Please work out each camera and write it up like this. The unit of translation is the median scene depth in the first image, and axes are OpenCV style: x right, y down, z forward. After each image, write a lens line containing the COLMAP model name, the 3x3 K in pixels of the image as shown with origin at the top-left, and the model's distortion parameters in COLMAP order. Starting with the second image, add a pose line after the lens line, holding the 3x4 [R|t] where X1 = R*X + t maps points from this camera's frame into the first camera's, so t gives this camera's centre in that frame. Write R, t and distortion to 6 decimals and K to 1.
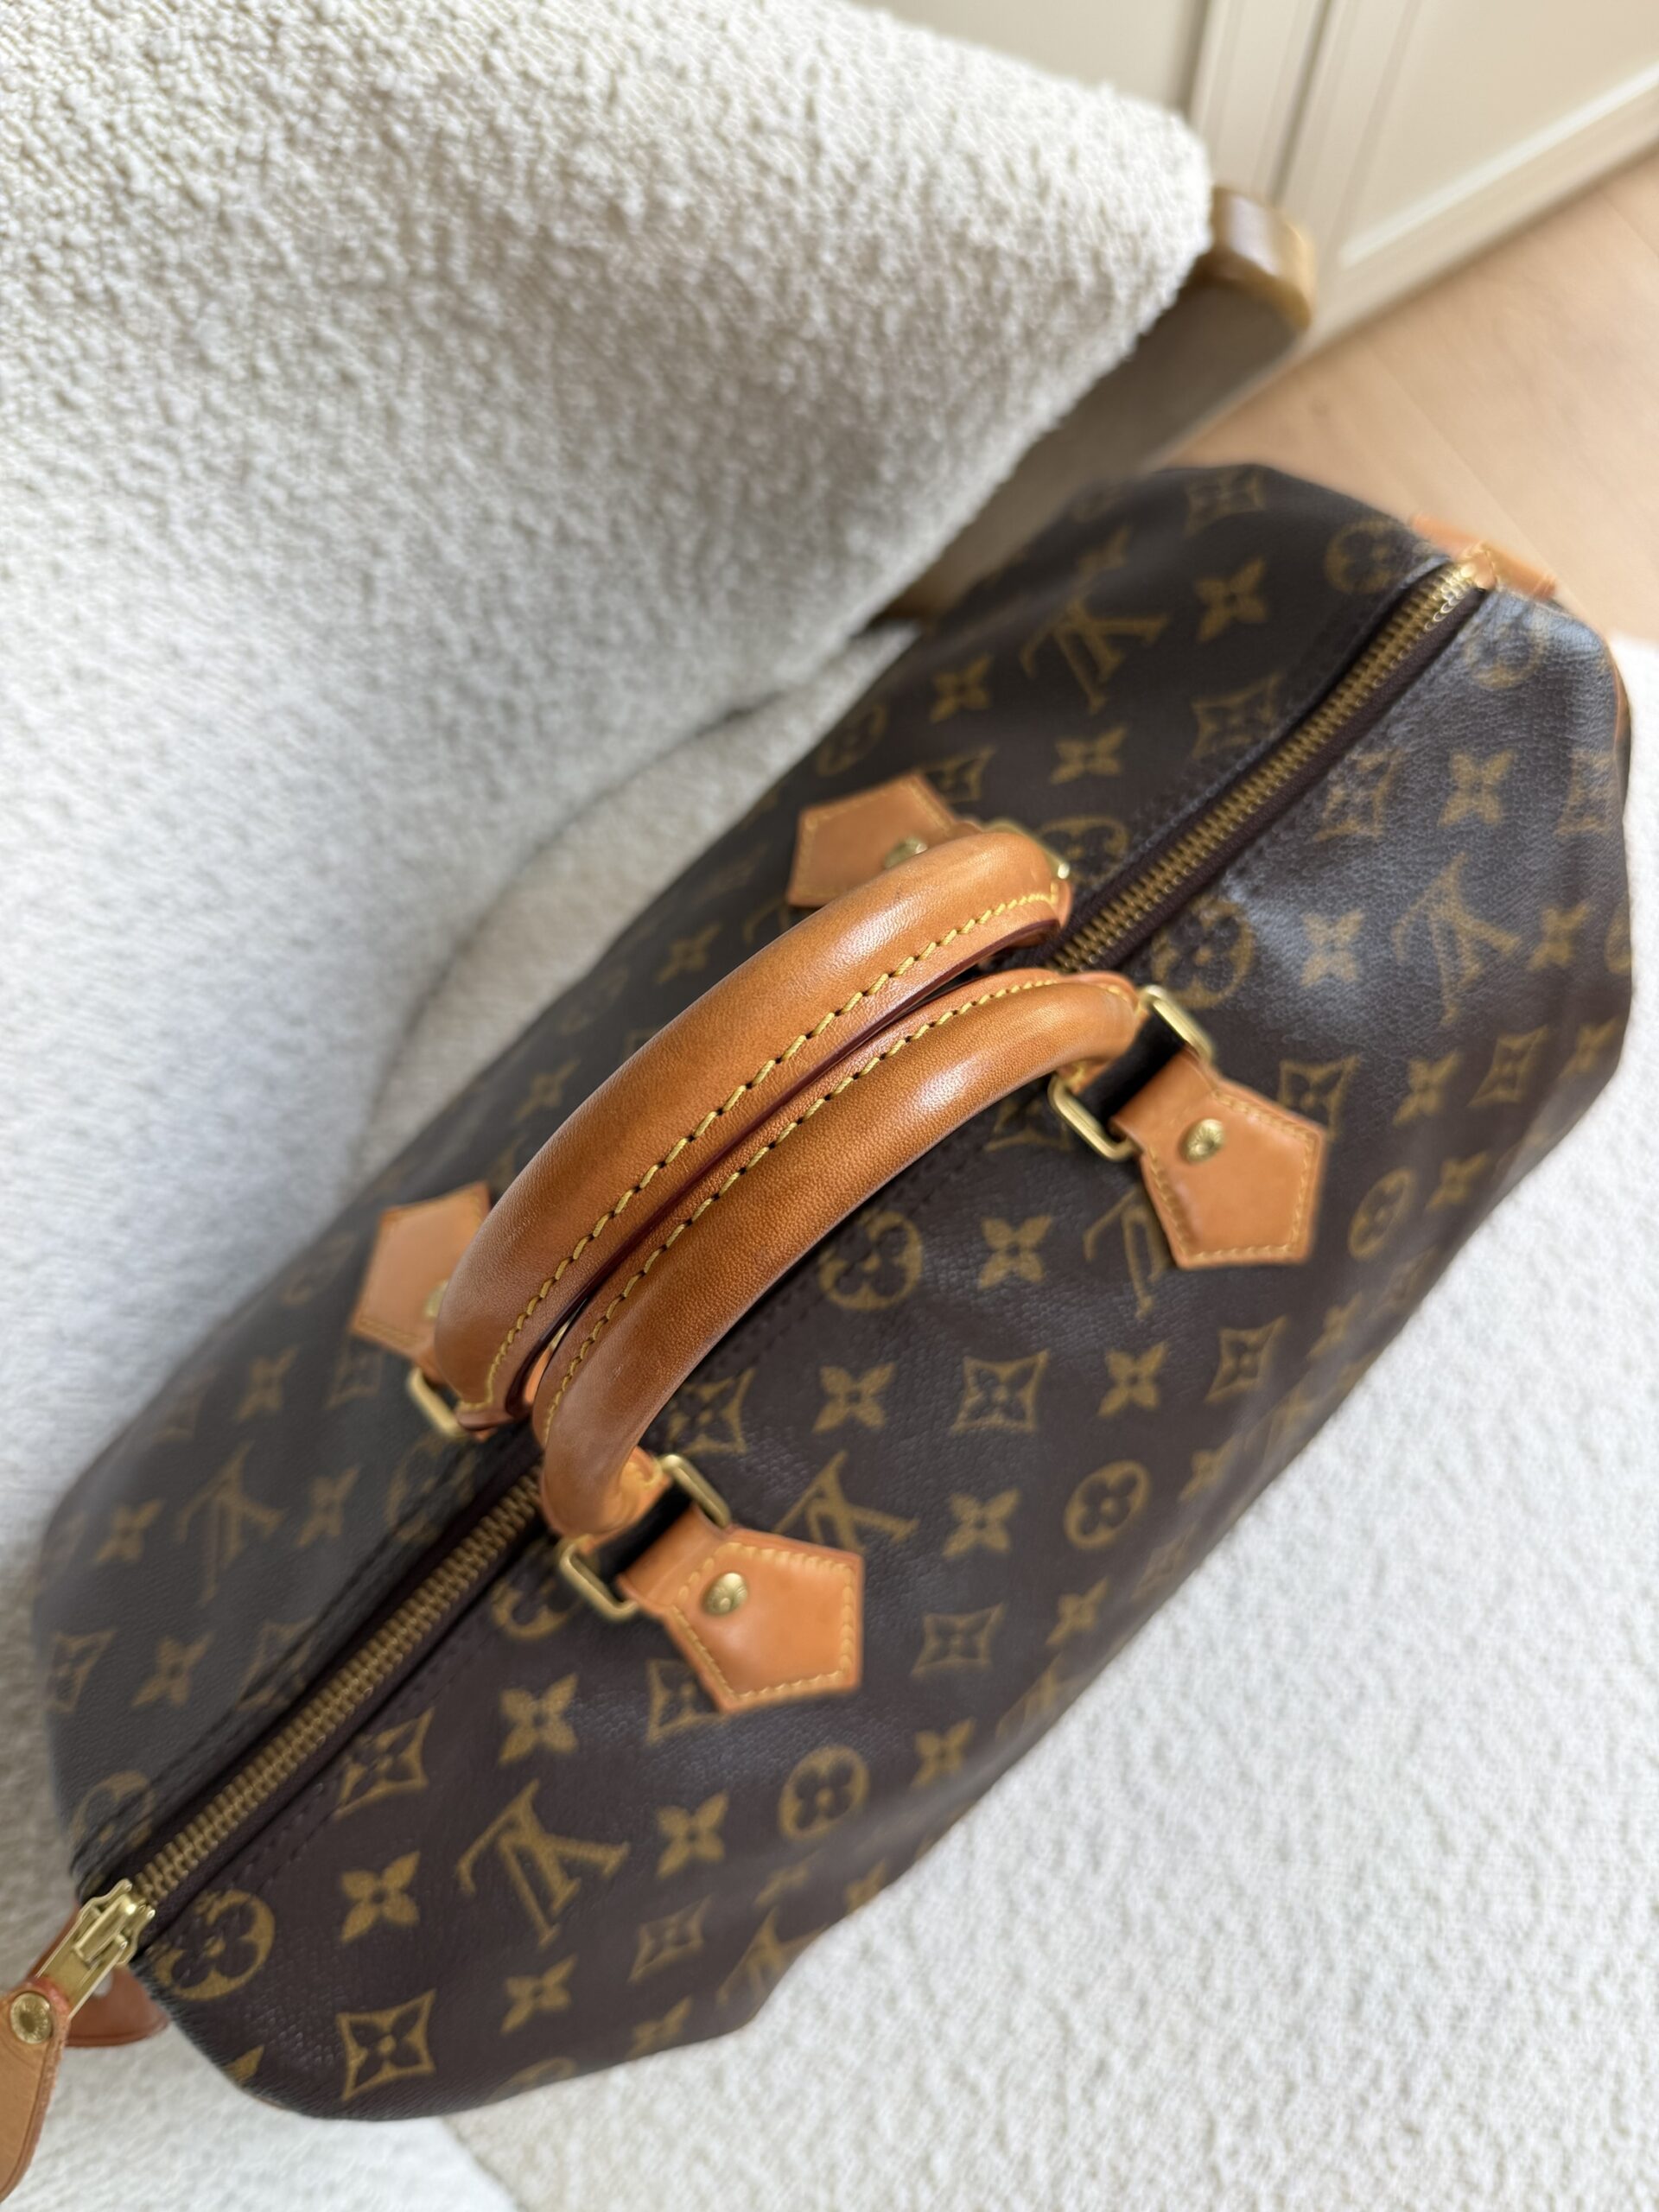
lens RADIAL K [[1625.2, 0, 825.7], [0, 1625.2, 1092.6], [0, 0, 1]] dist [-0.055824, 0.017376]
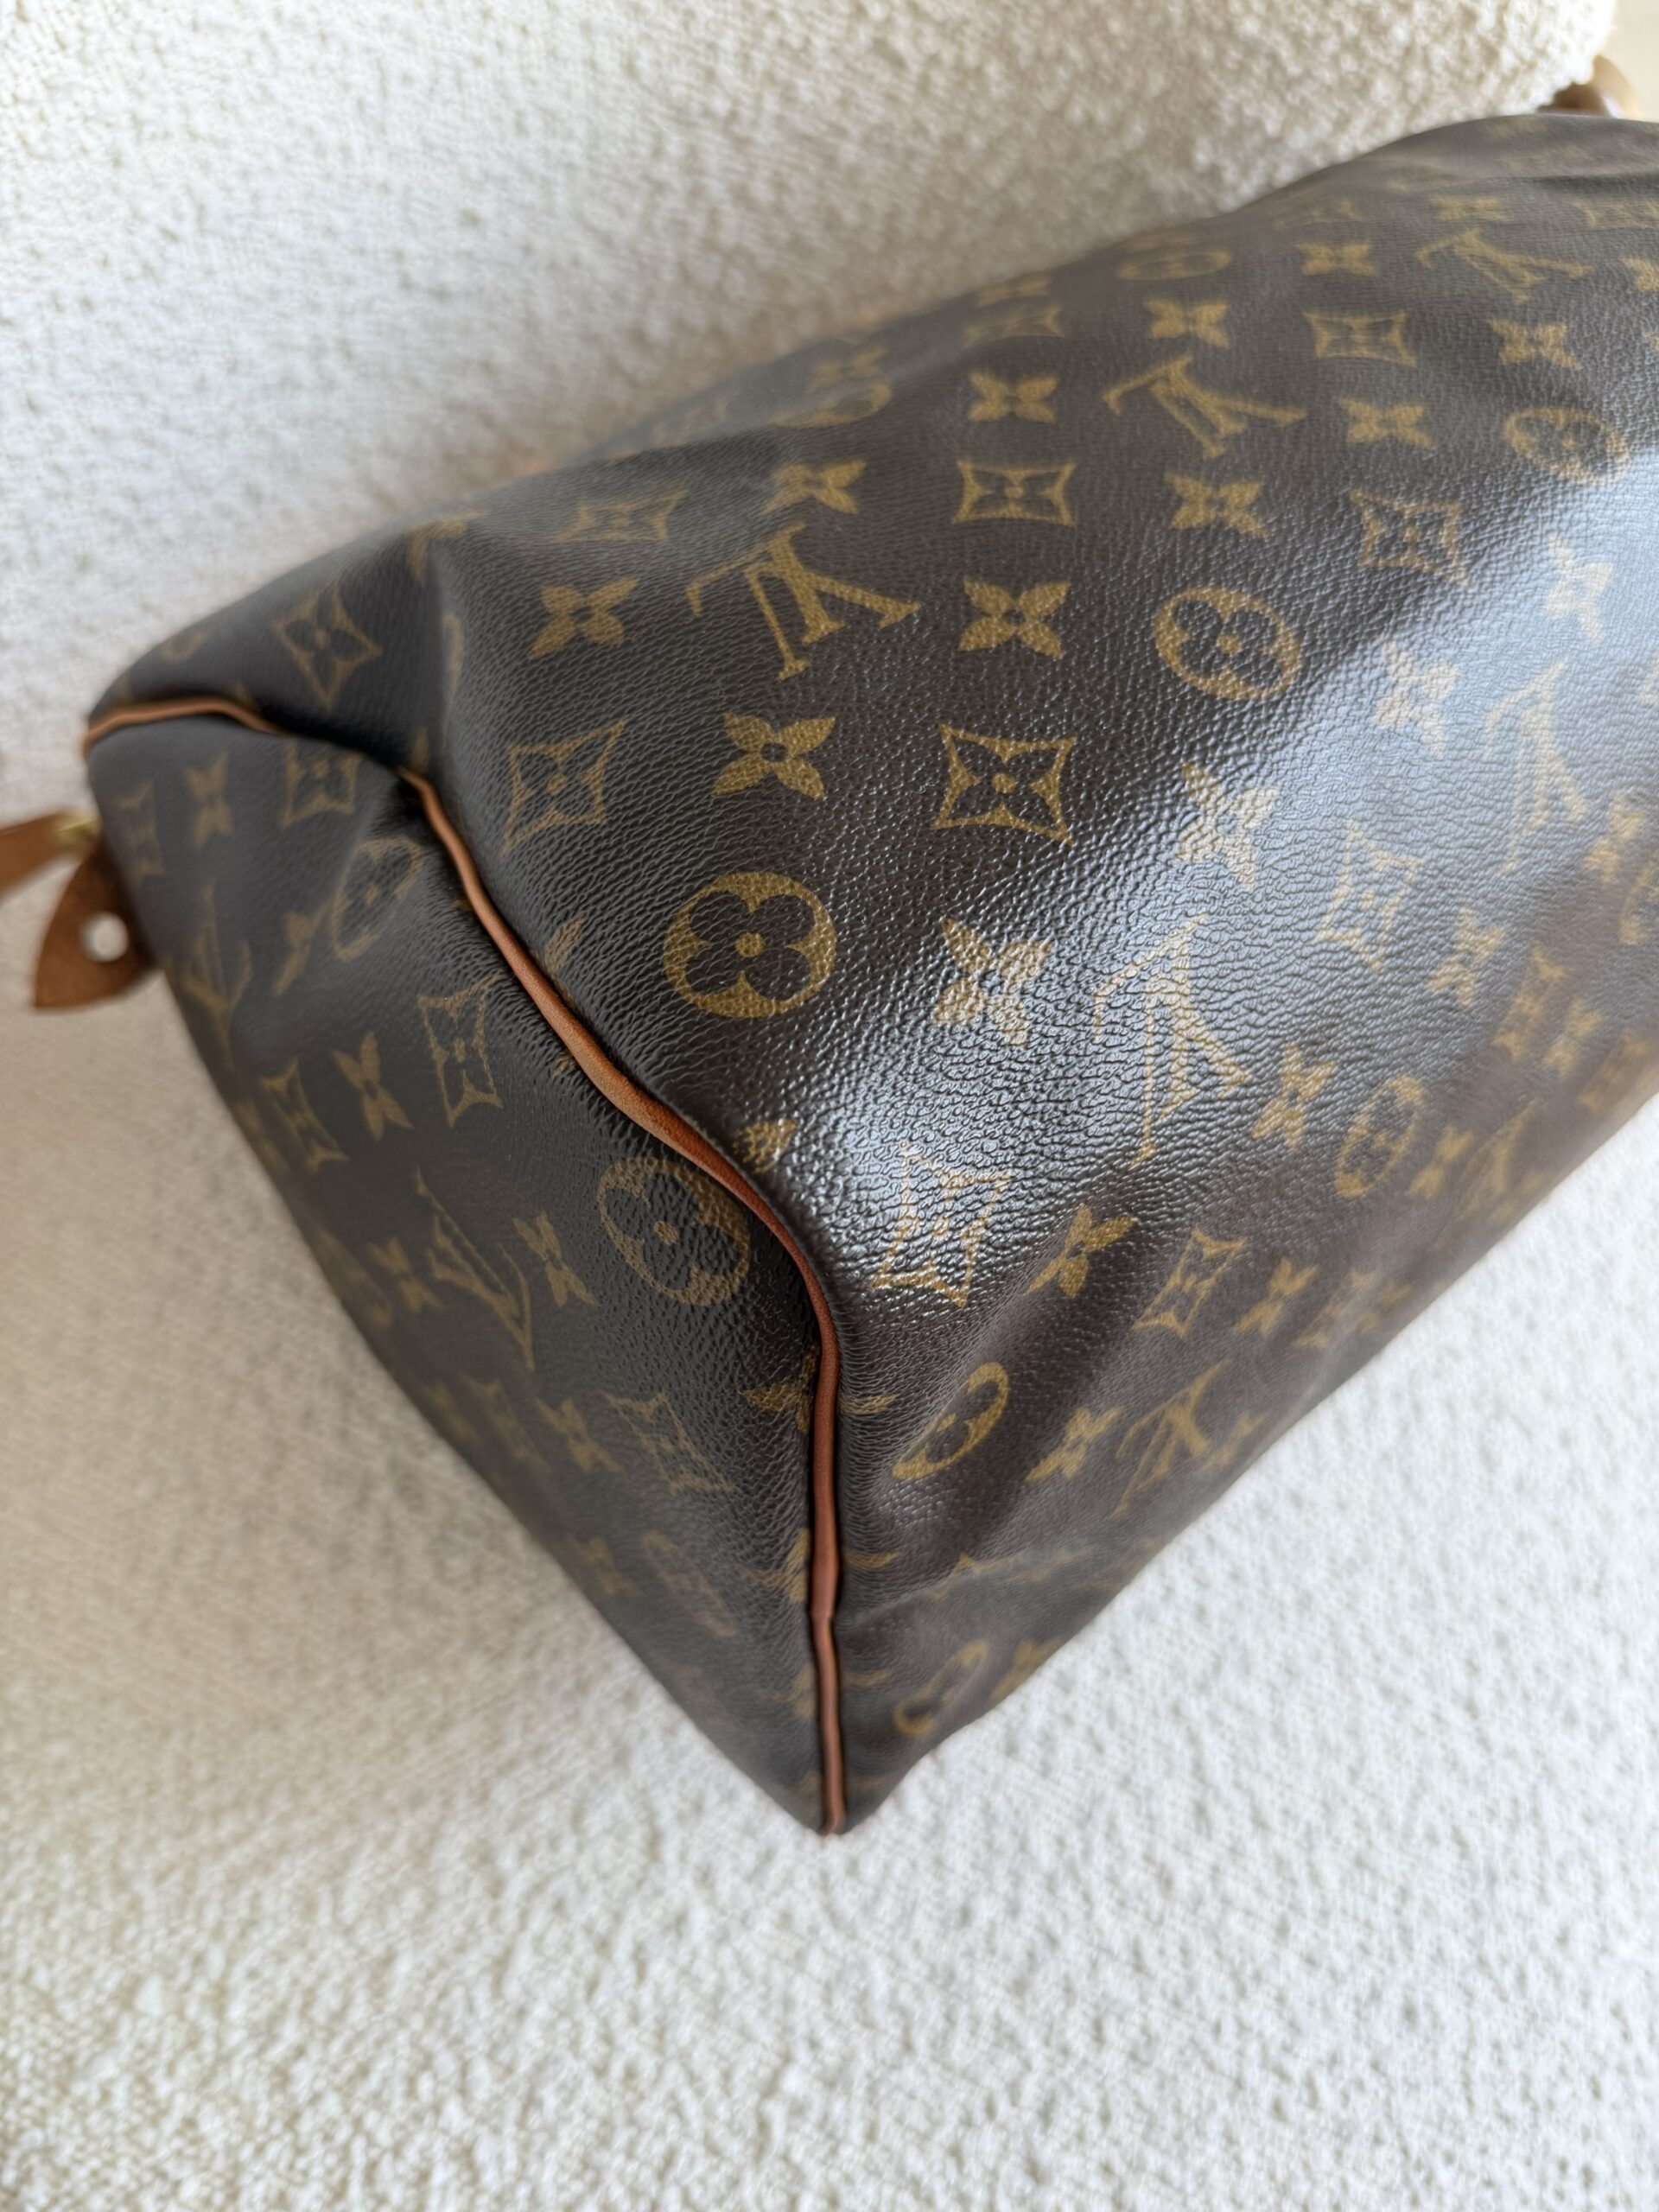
lens RADIAL K [[1625.2, 0, 811.1], [0, 1625.2, 1112.8], [0, 0, 1]] dist [-0.055824, 0.017376]
pose [[0.891714, 0.445641, 0.079064, 0.009402], [-0.411265, 0.870750, -0.269547, 0.528528], [-0.188966, 0.207842, 0.959736, 0.255968]]
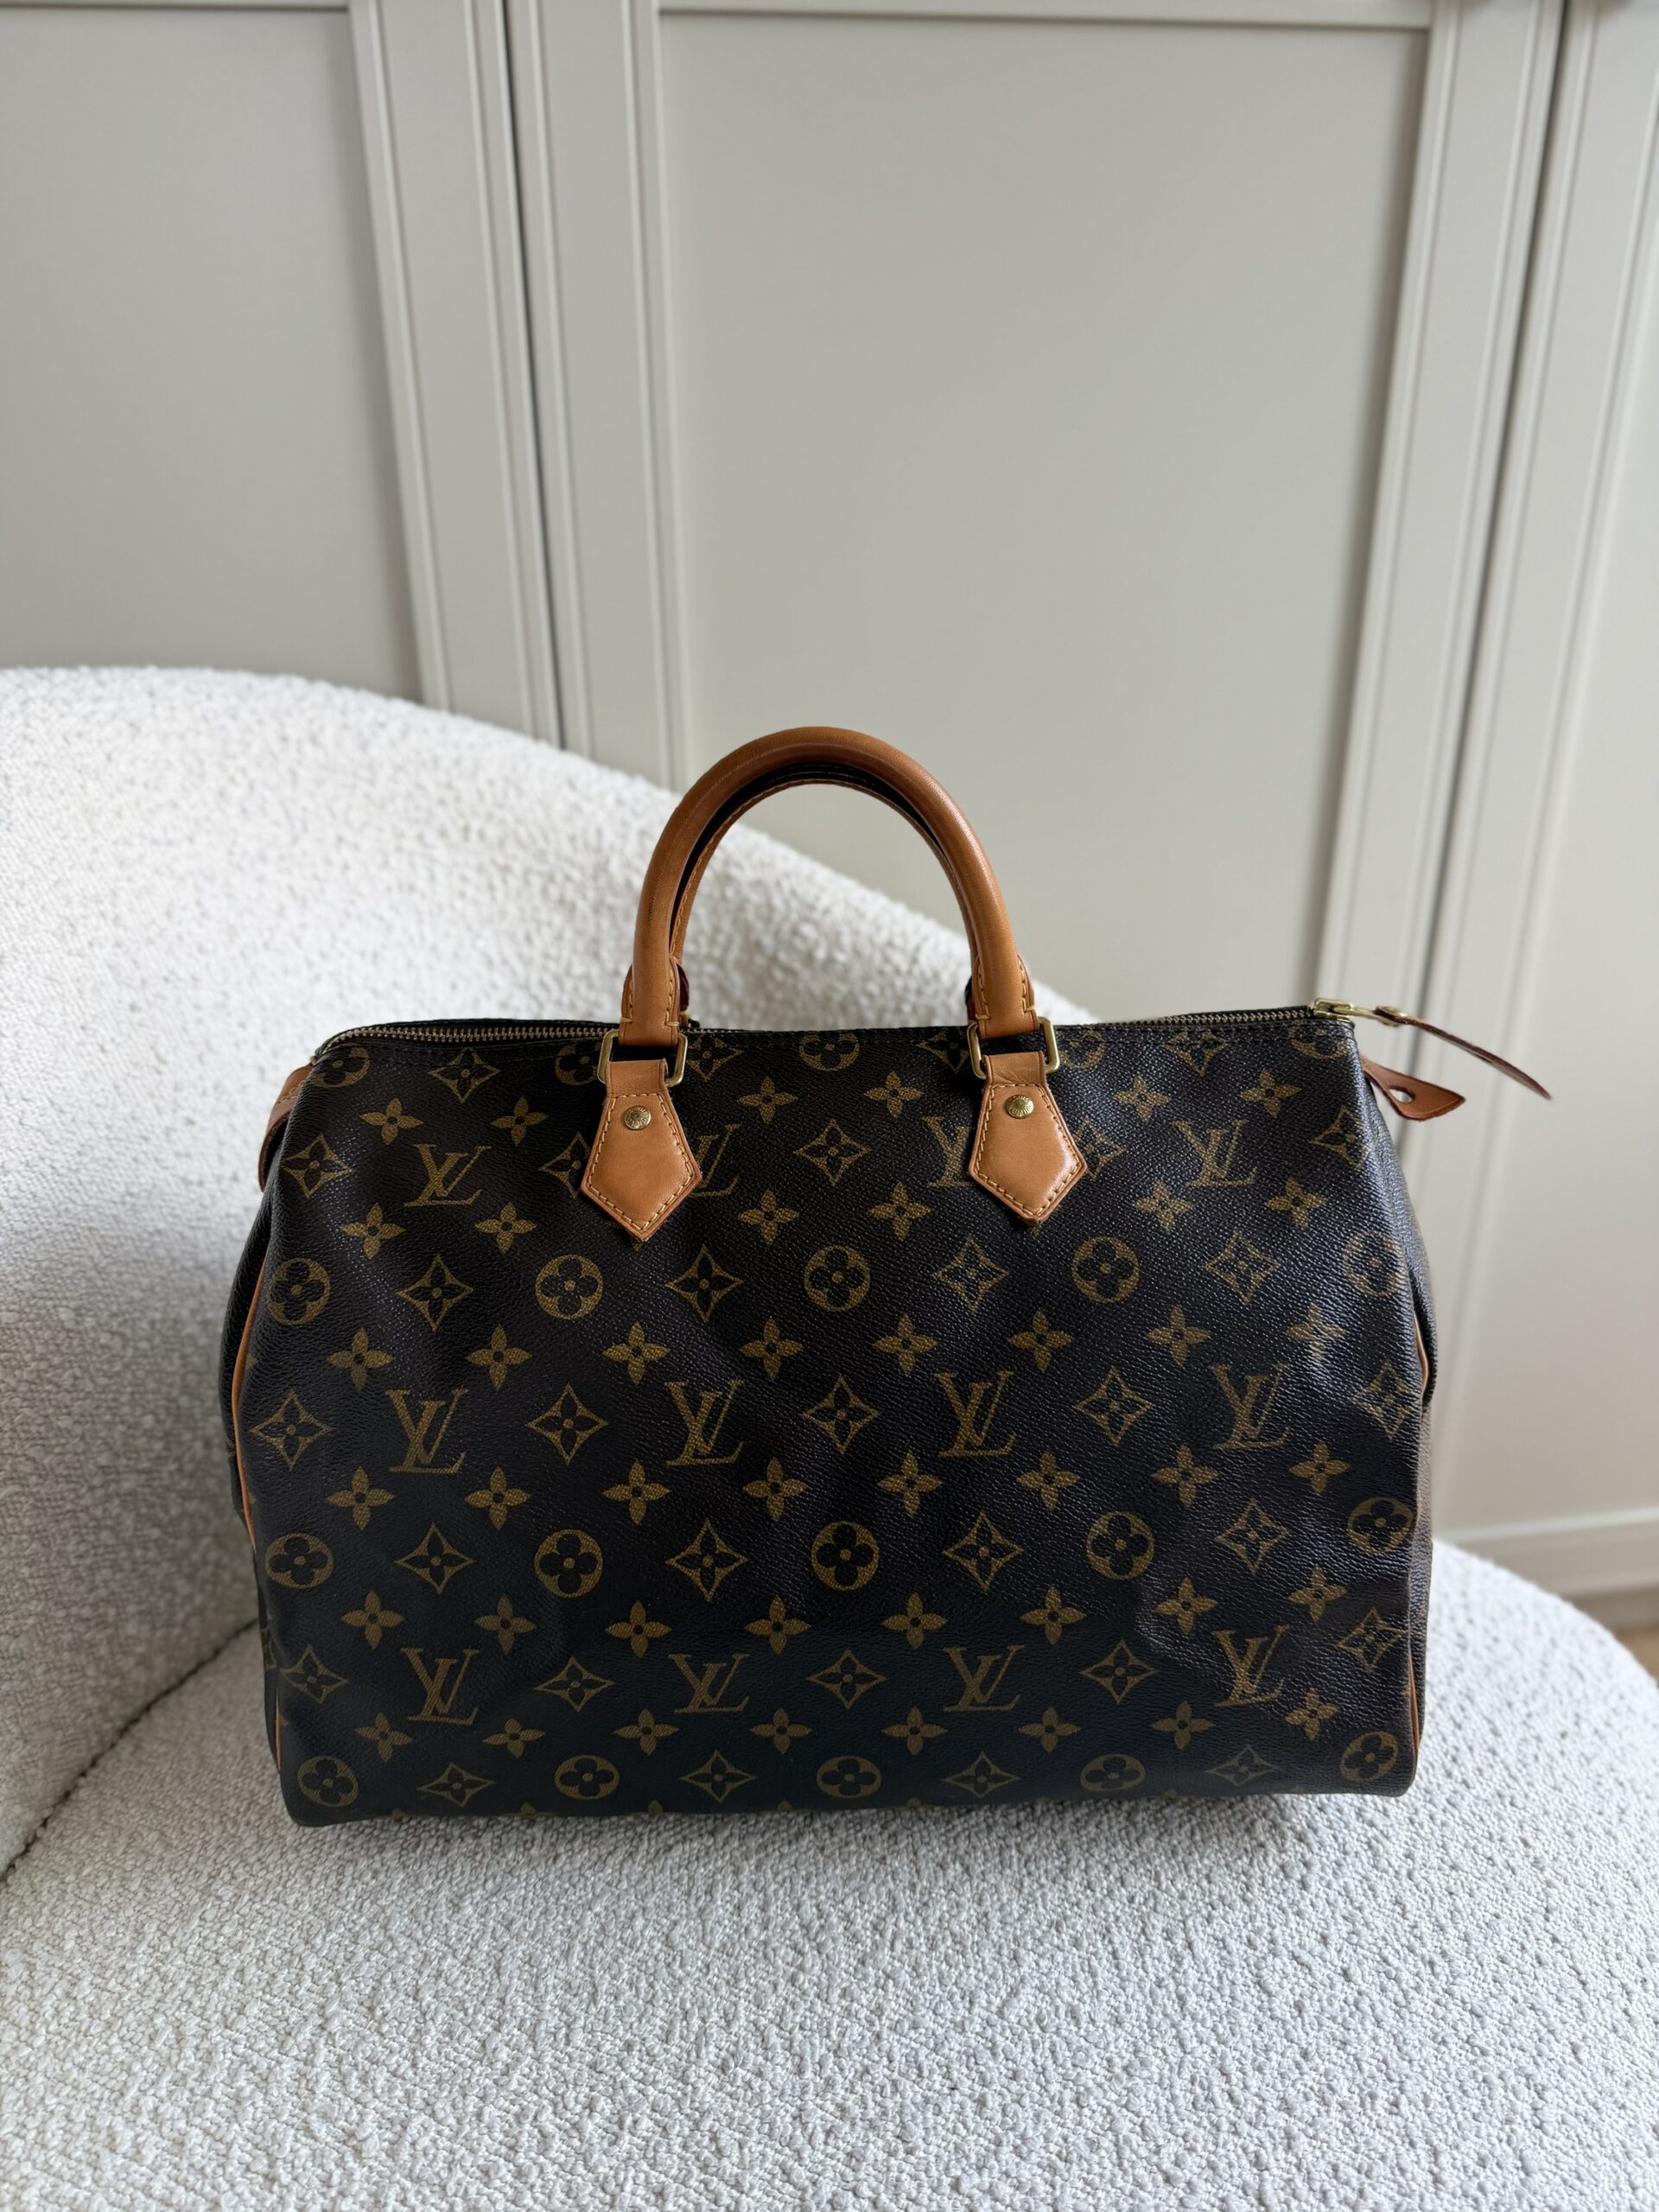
lens RADIAL K [[1625.2, 0, 836.4], [0, 1625.2, 1049.6], [0, 0, 1]] dist [-0.055824, 0.017376]
pose [[0.917961, 0.200651, -0.342181, 0.546106], [-0.395897, 0.517334, -0.758704, 0.921294], [0.024787, 0.831929, 0.554329, -0.025665]]
